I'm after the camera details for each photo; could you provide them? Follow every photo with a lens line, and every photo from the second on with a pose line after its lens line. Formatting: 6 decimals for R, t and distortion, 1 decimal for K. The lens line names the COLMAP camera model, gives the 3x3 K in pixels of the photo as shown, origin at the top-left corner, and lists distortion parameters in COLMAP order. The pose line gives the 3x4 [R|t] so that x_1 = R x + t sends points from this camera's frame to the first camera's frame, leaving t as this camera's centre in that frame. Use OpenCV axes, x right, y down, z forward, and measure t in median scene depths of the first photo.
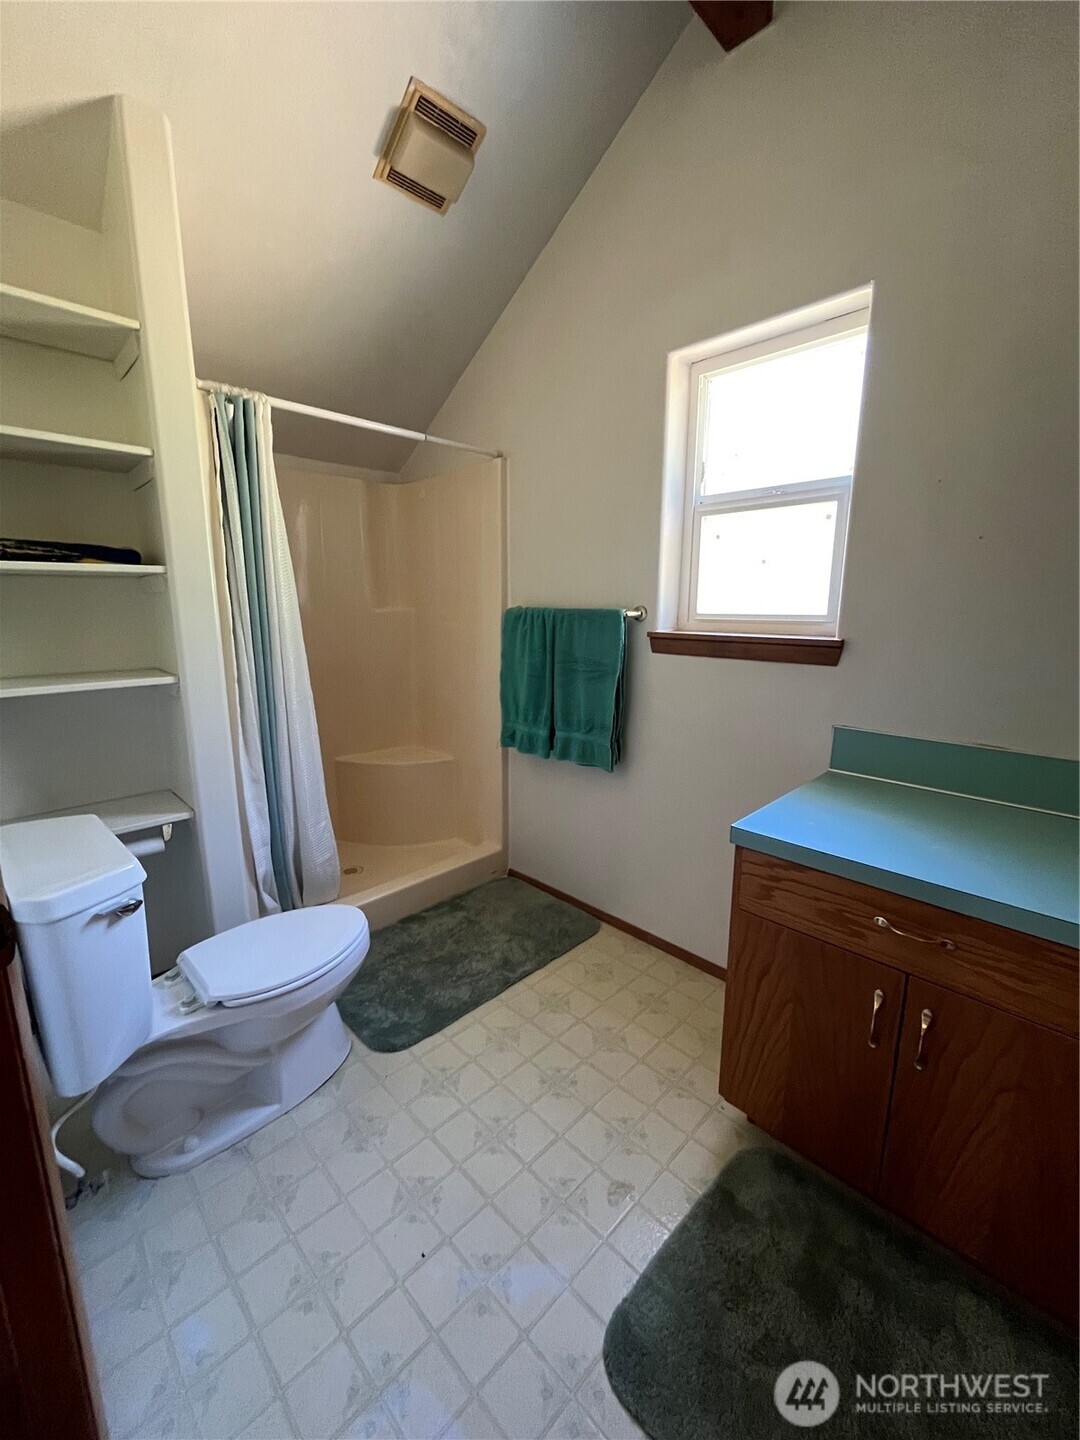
lens RADIAL K [[582.5, 0, 537.2], [0, 582.5, 718.4], [0, 0, 1]] dist [-0.000937, -0.000343]
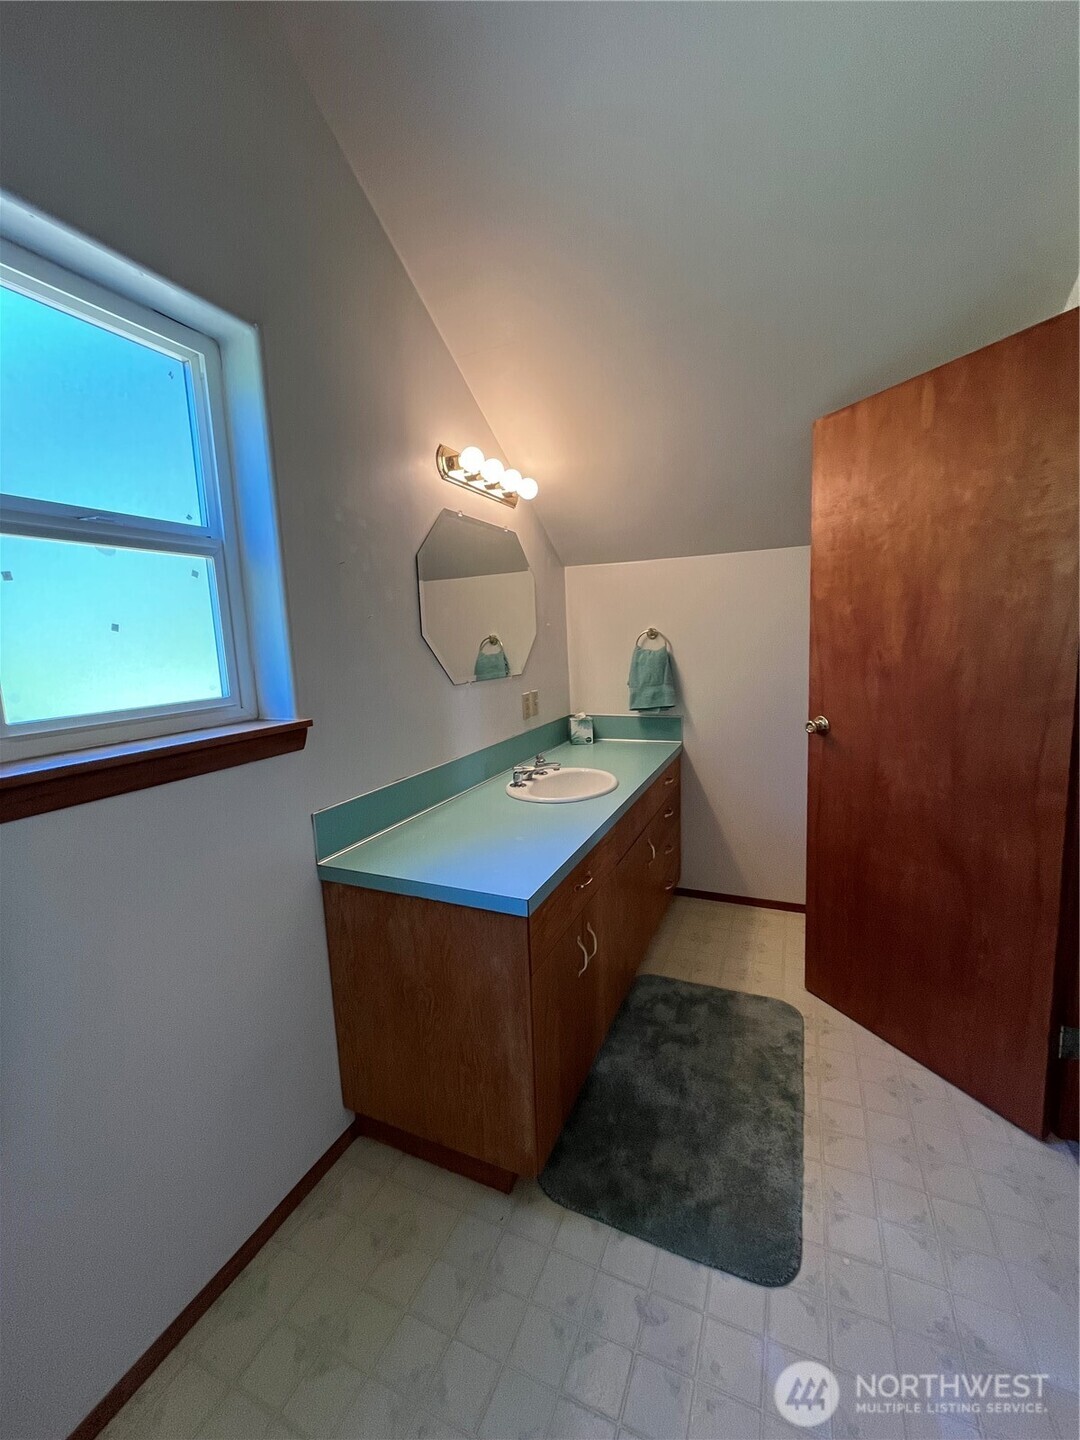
lens RADIAL K [[582.5, 0, 537.3], [0, 582.5, 719.1], [0, 0, 1]] dist [-0.000937, -0.000343]
pose [[-0.351765, -0.113435, 0.929190, -0.462662], [0.228175, 0.952300, 0.202636, -0.249850], [-0.907853, 0.283298, -0.309102, 1.019999]]
